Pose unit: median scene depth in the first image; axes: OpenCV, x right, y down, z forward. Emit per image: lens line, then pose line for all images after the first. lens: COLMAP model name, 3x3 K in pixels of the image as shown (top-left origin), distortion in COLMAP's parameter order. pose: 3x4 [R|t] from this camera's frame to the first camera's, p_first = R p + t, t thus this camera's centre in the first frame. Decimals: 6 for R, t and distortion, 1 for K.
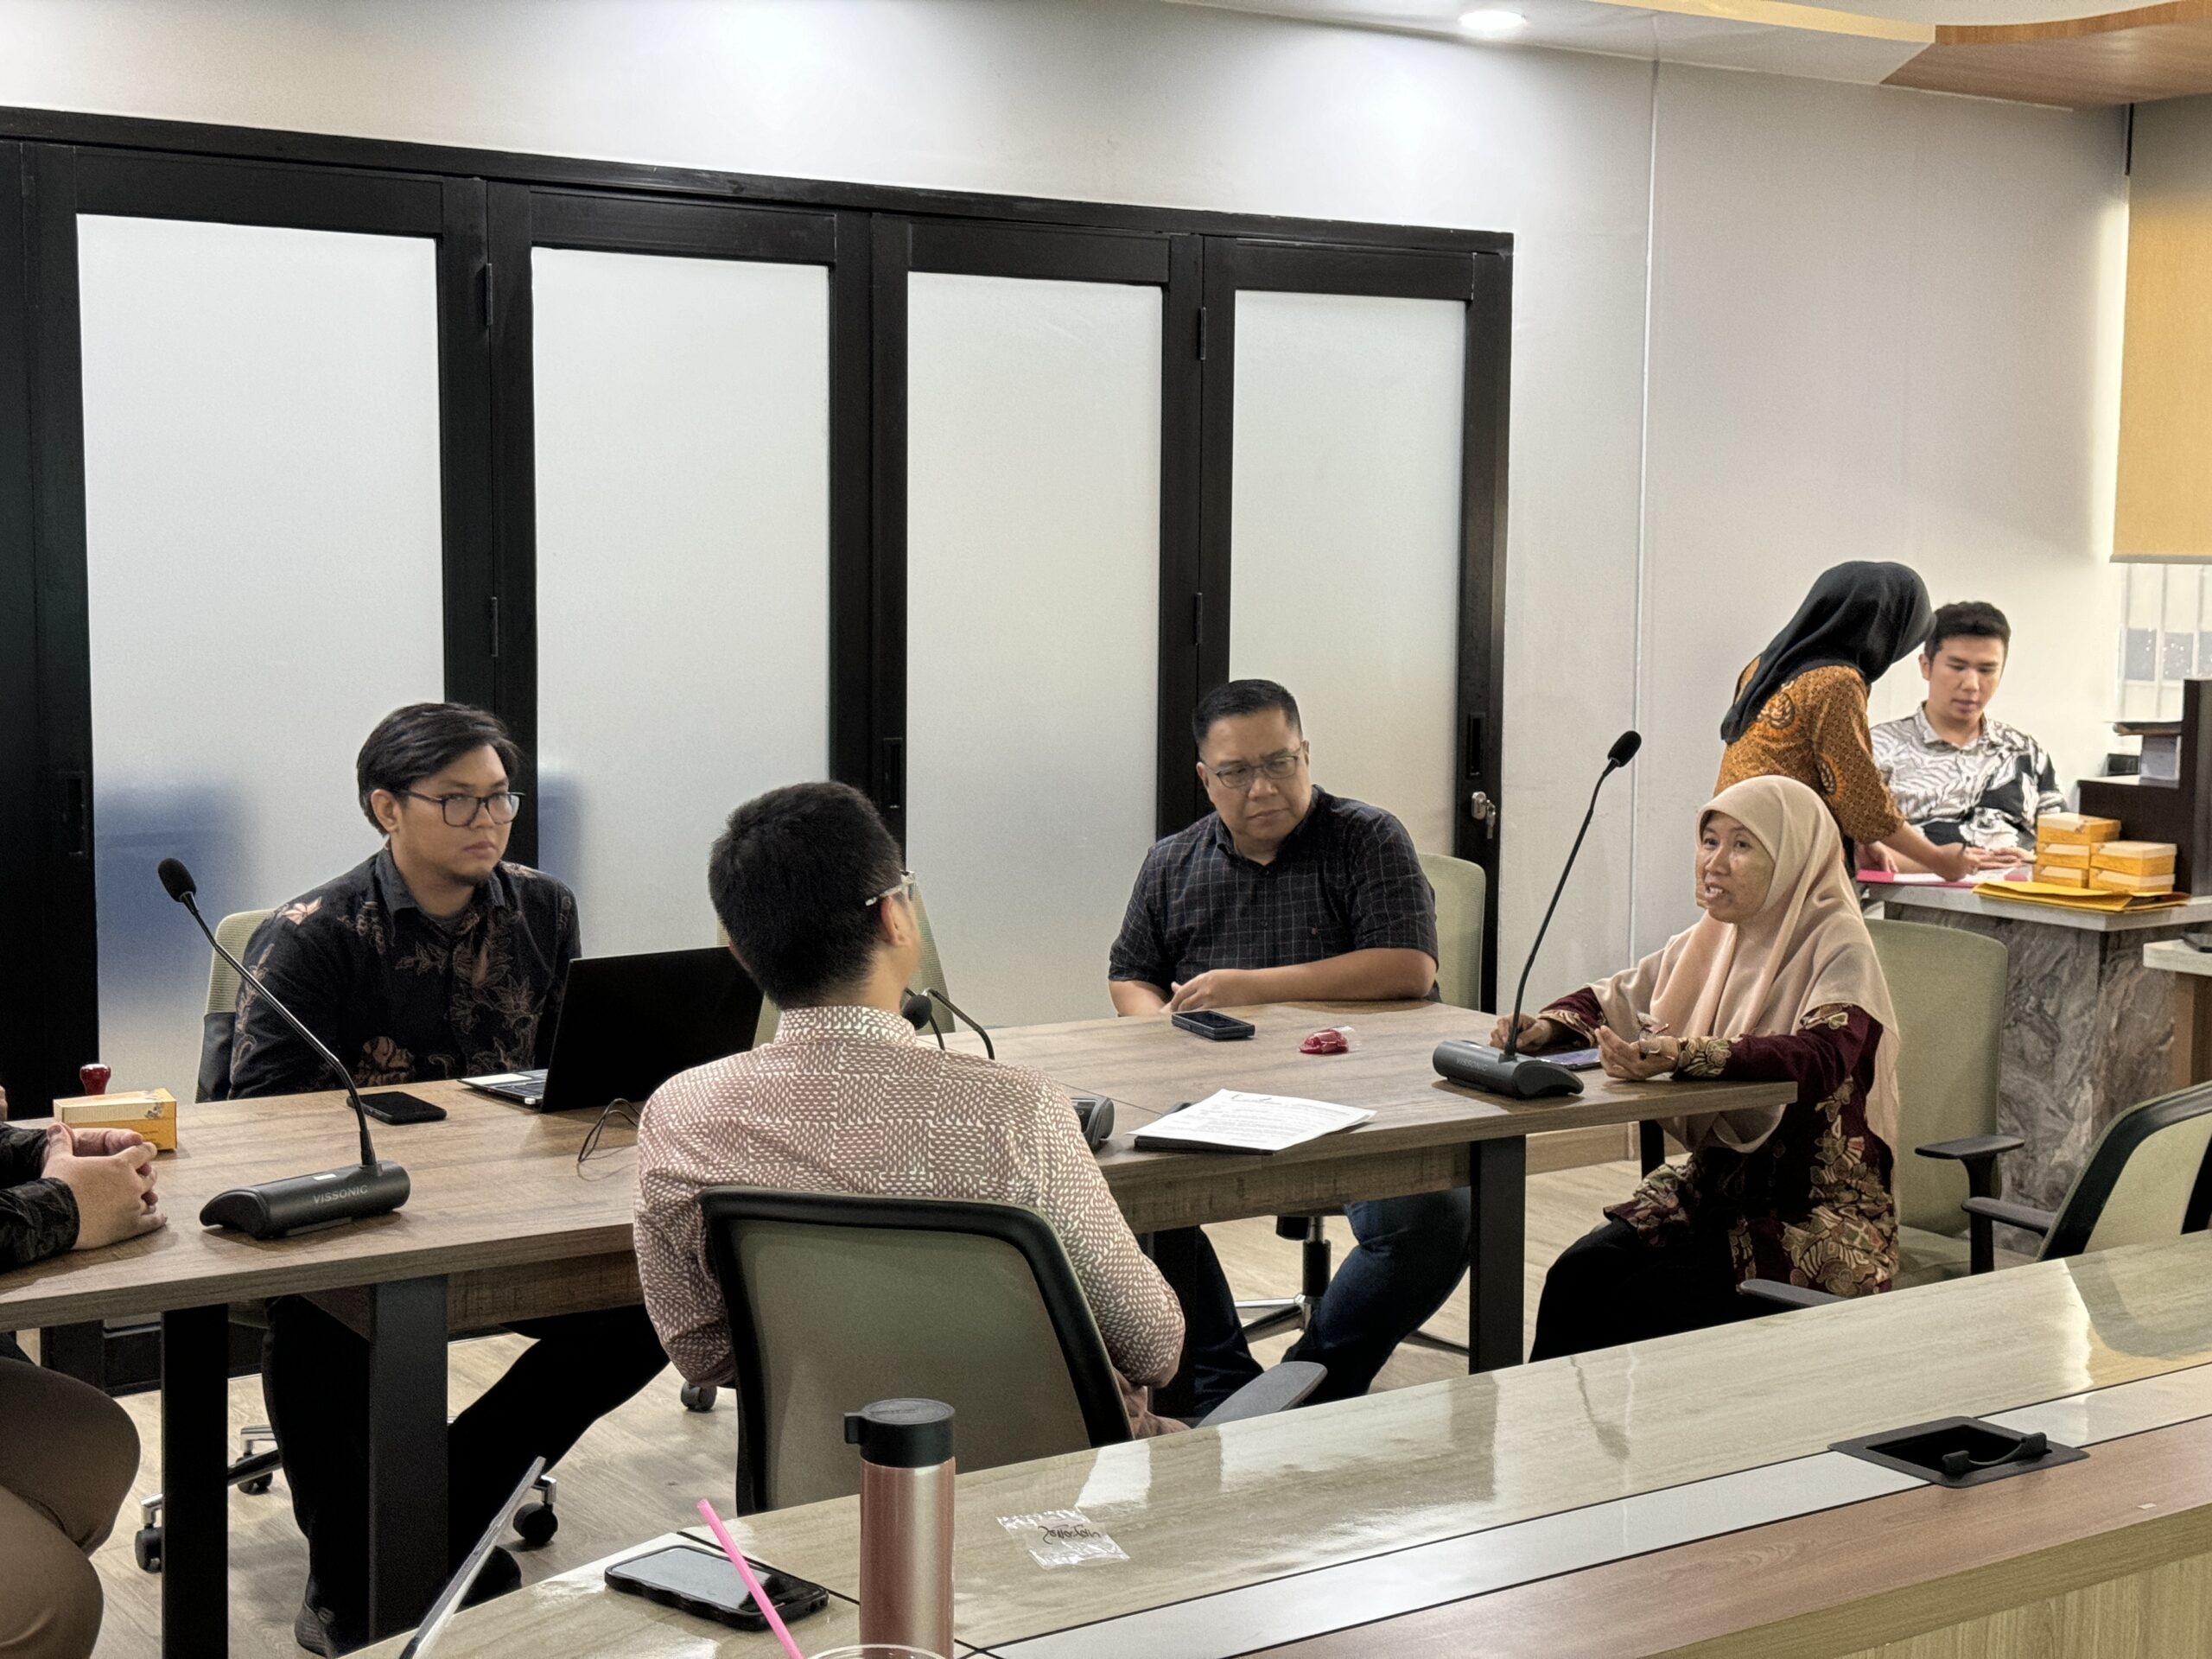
lens RADIAL K [[3048.6, 0, 1100.6], [0, 3048.6, 822.1], [0, 0, 1]] dist [0.011945, 0.000000]
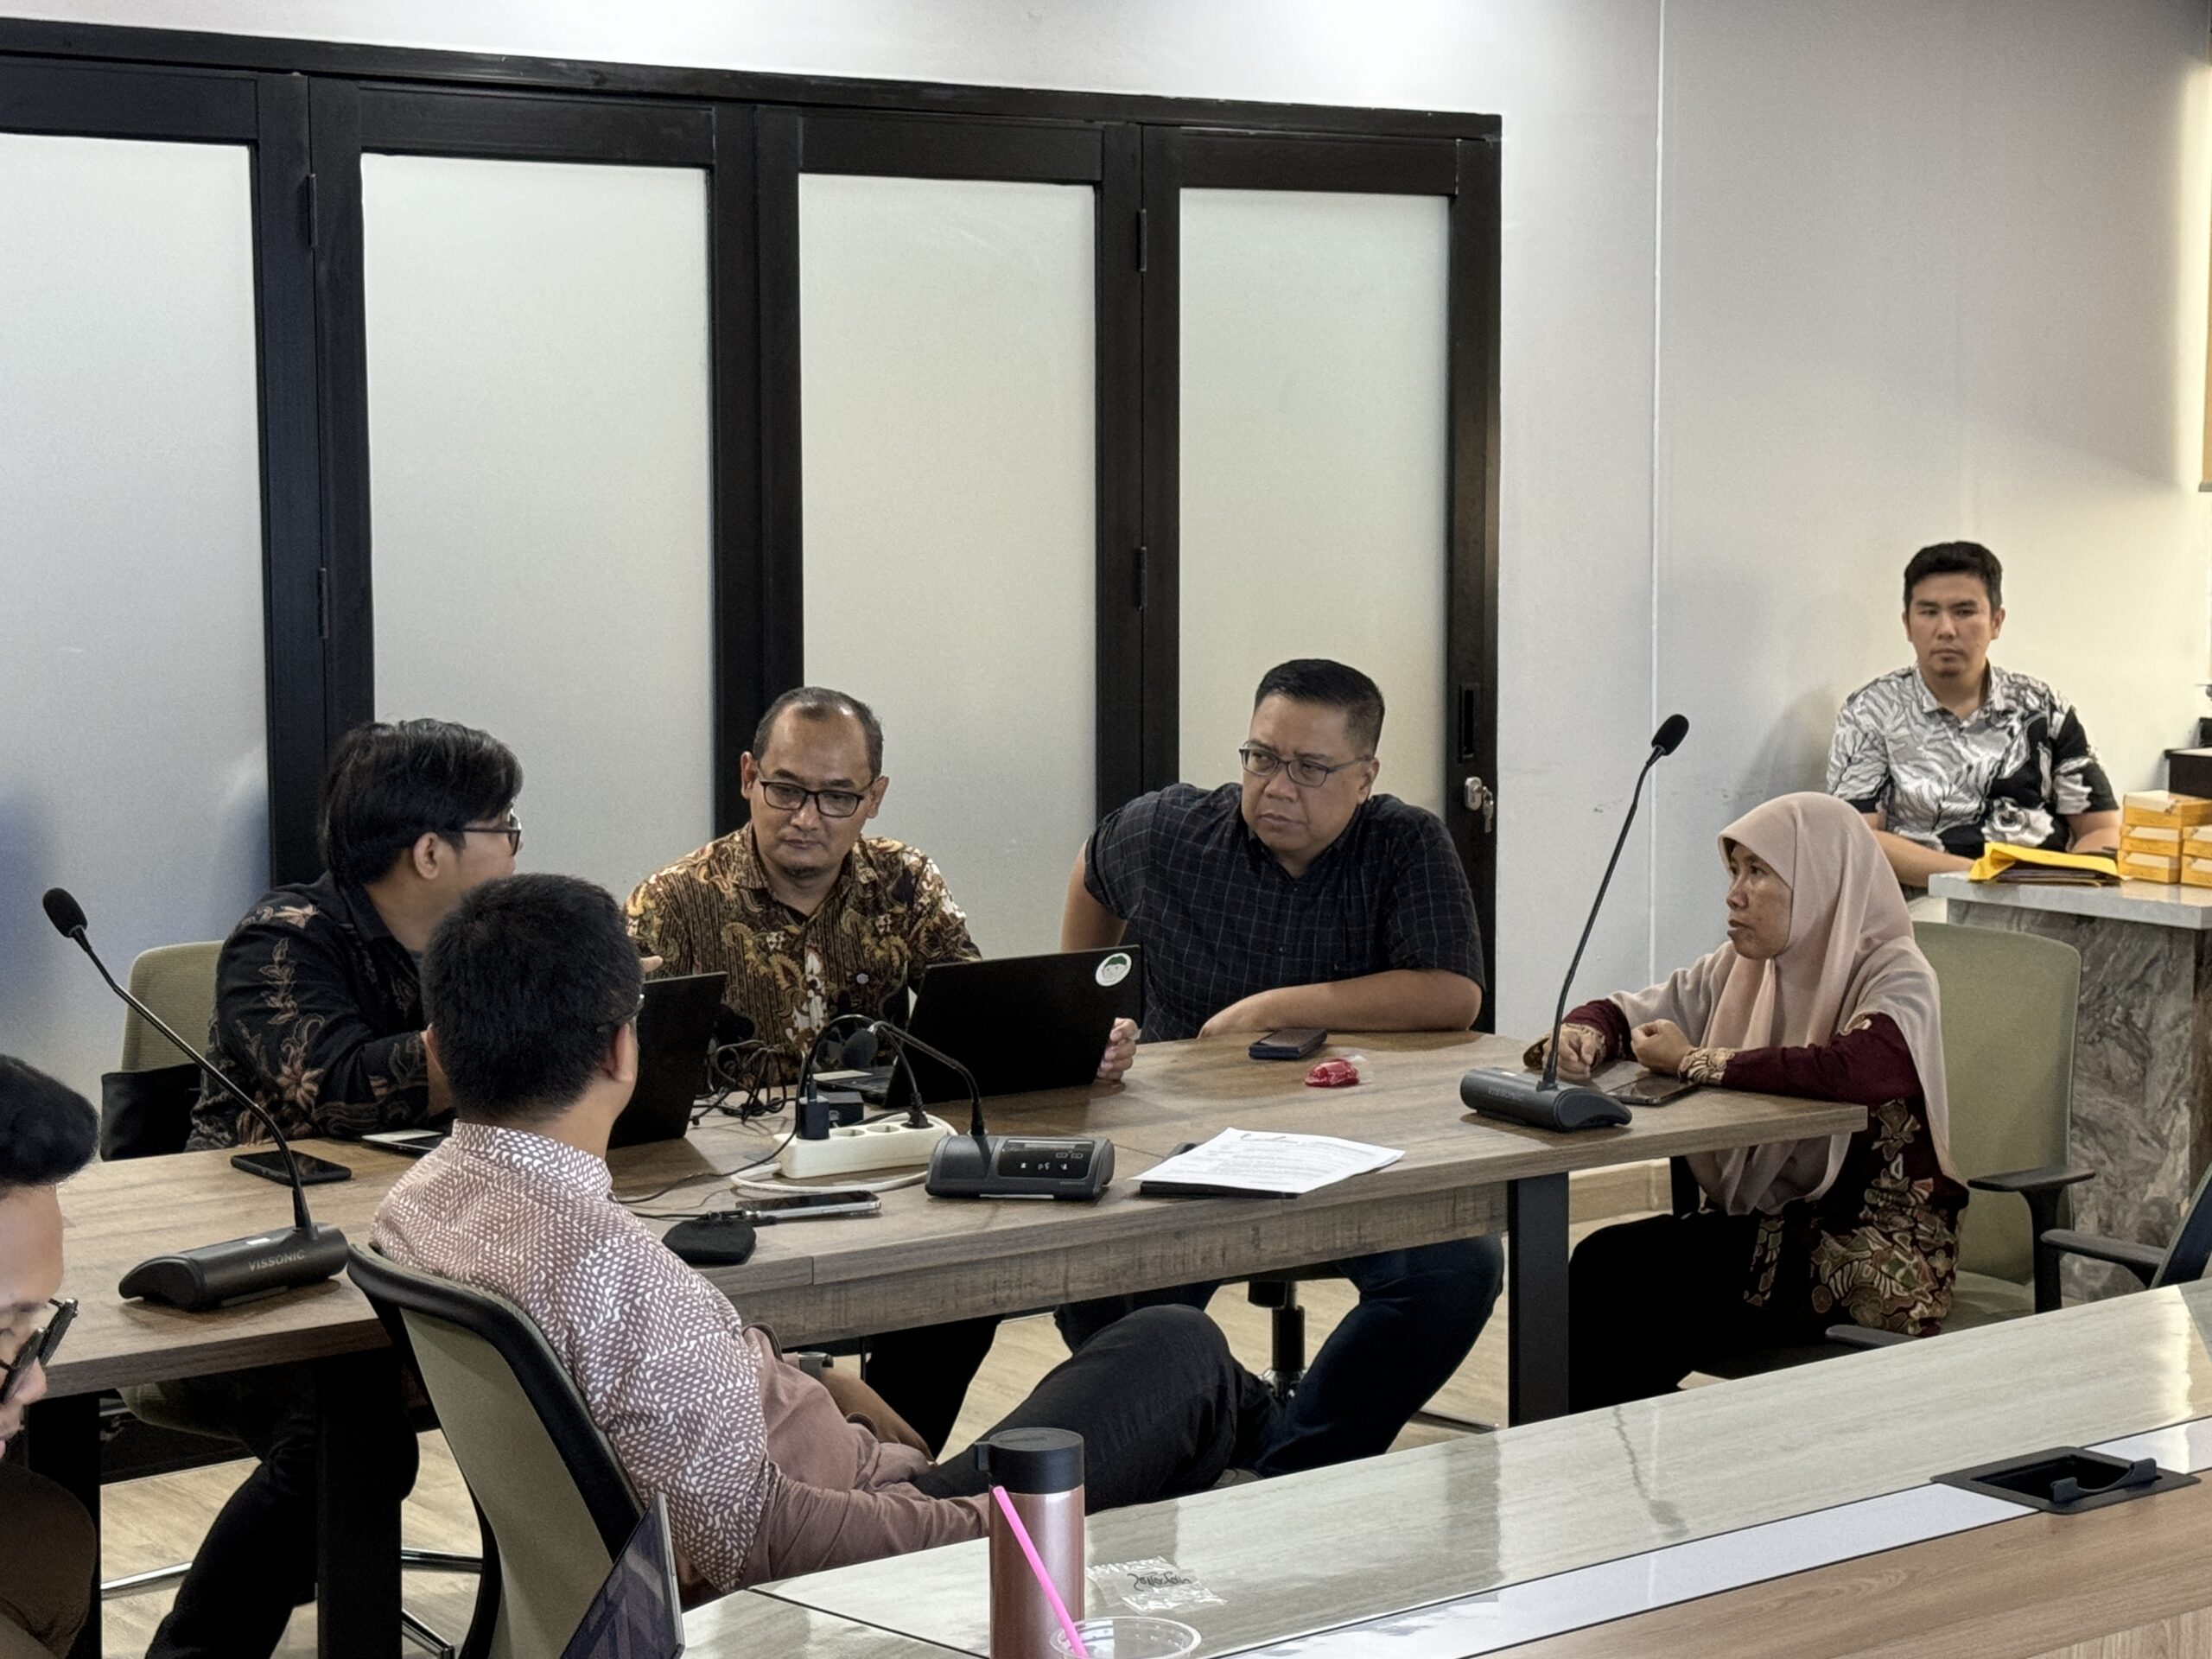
lens RADIAL K [[4044.6, 0, 1109.5], [0, 4044.6, 831.6], [0, 0, 1]] dist [-0.016784, 0.000000]
pose [[0.998264, -0.016494, 0.056544, -0.047820], [0.016084, 0.999841, 0.007696, -0.006202], [-0.056662, -0.006773, 0.998370, -0.135368]]
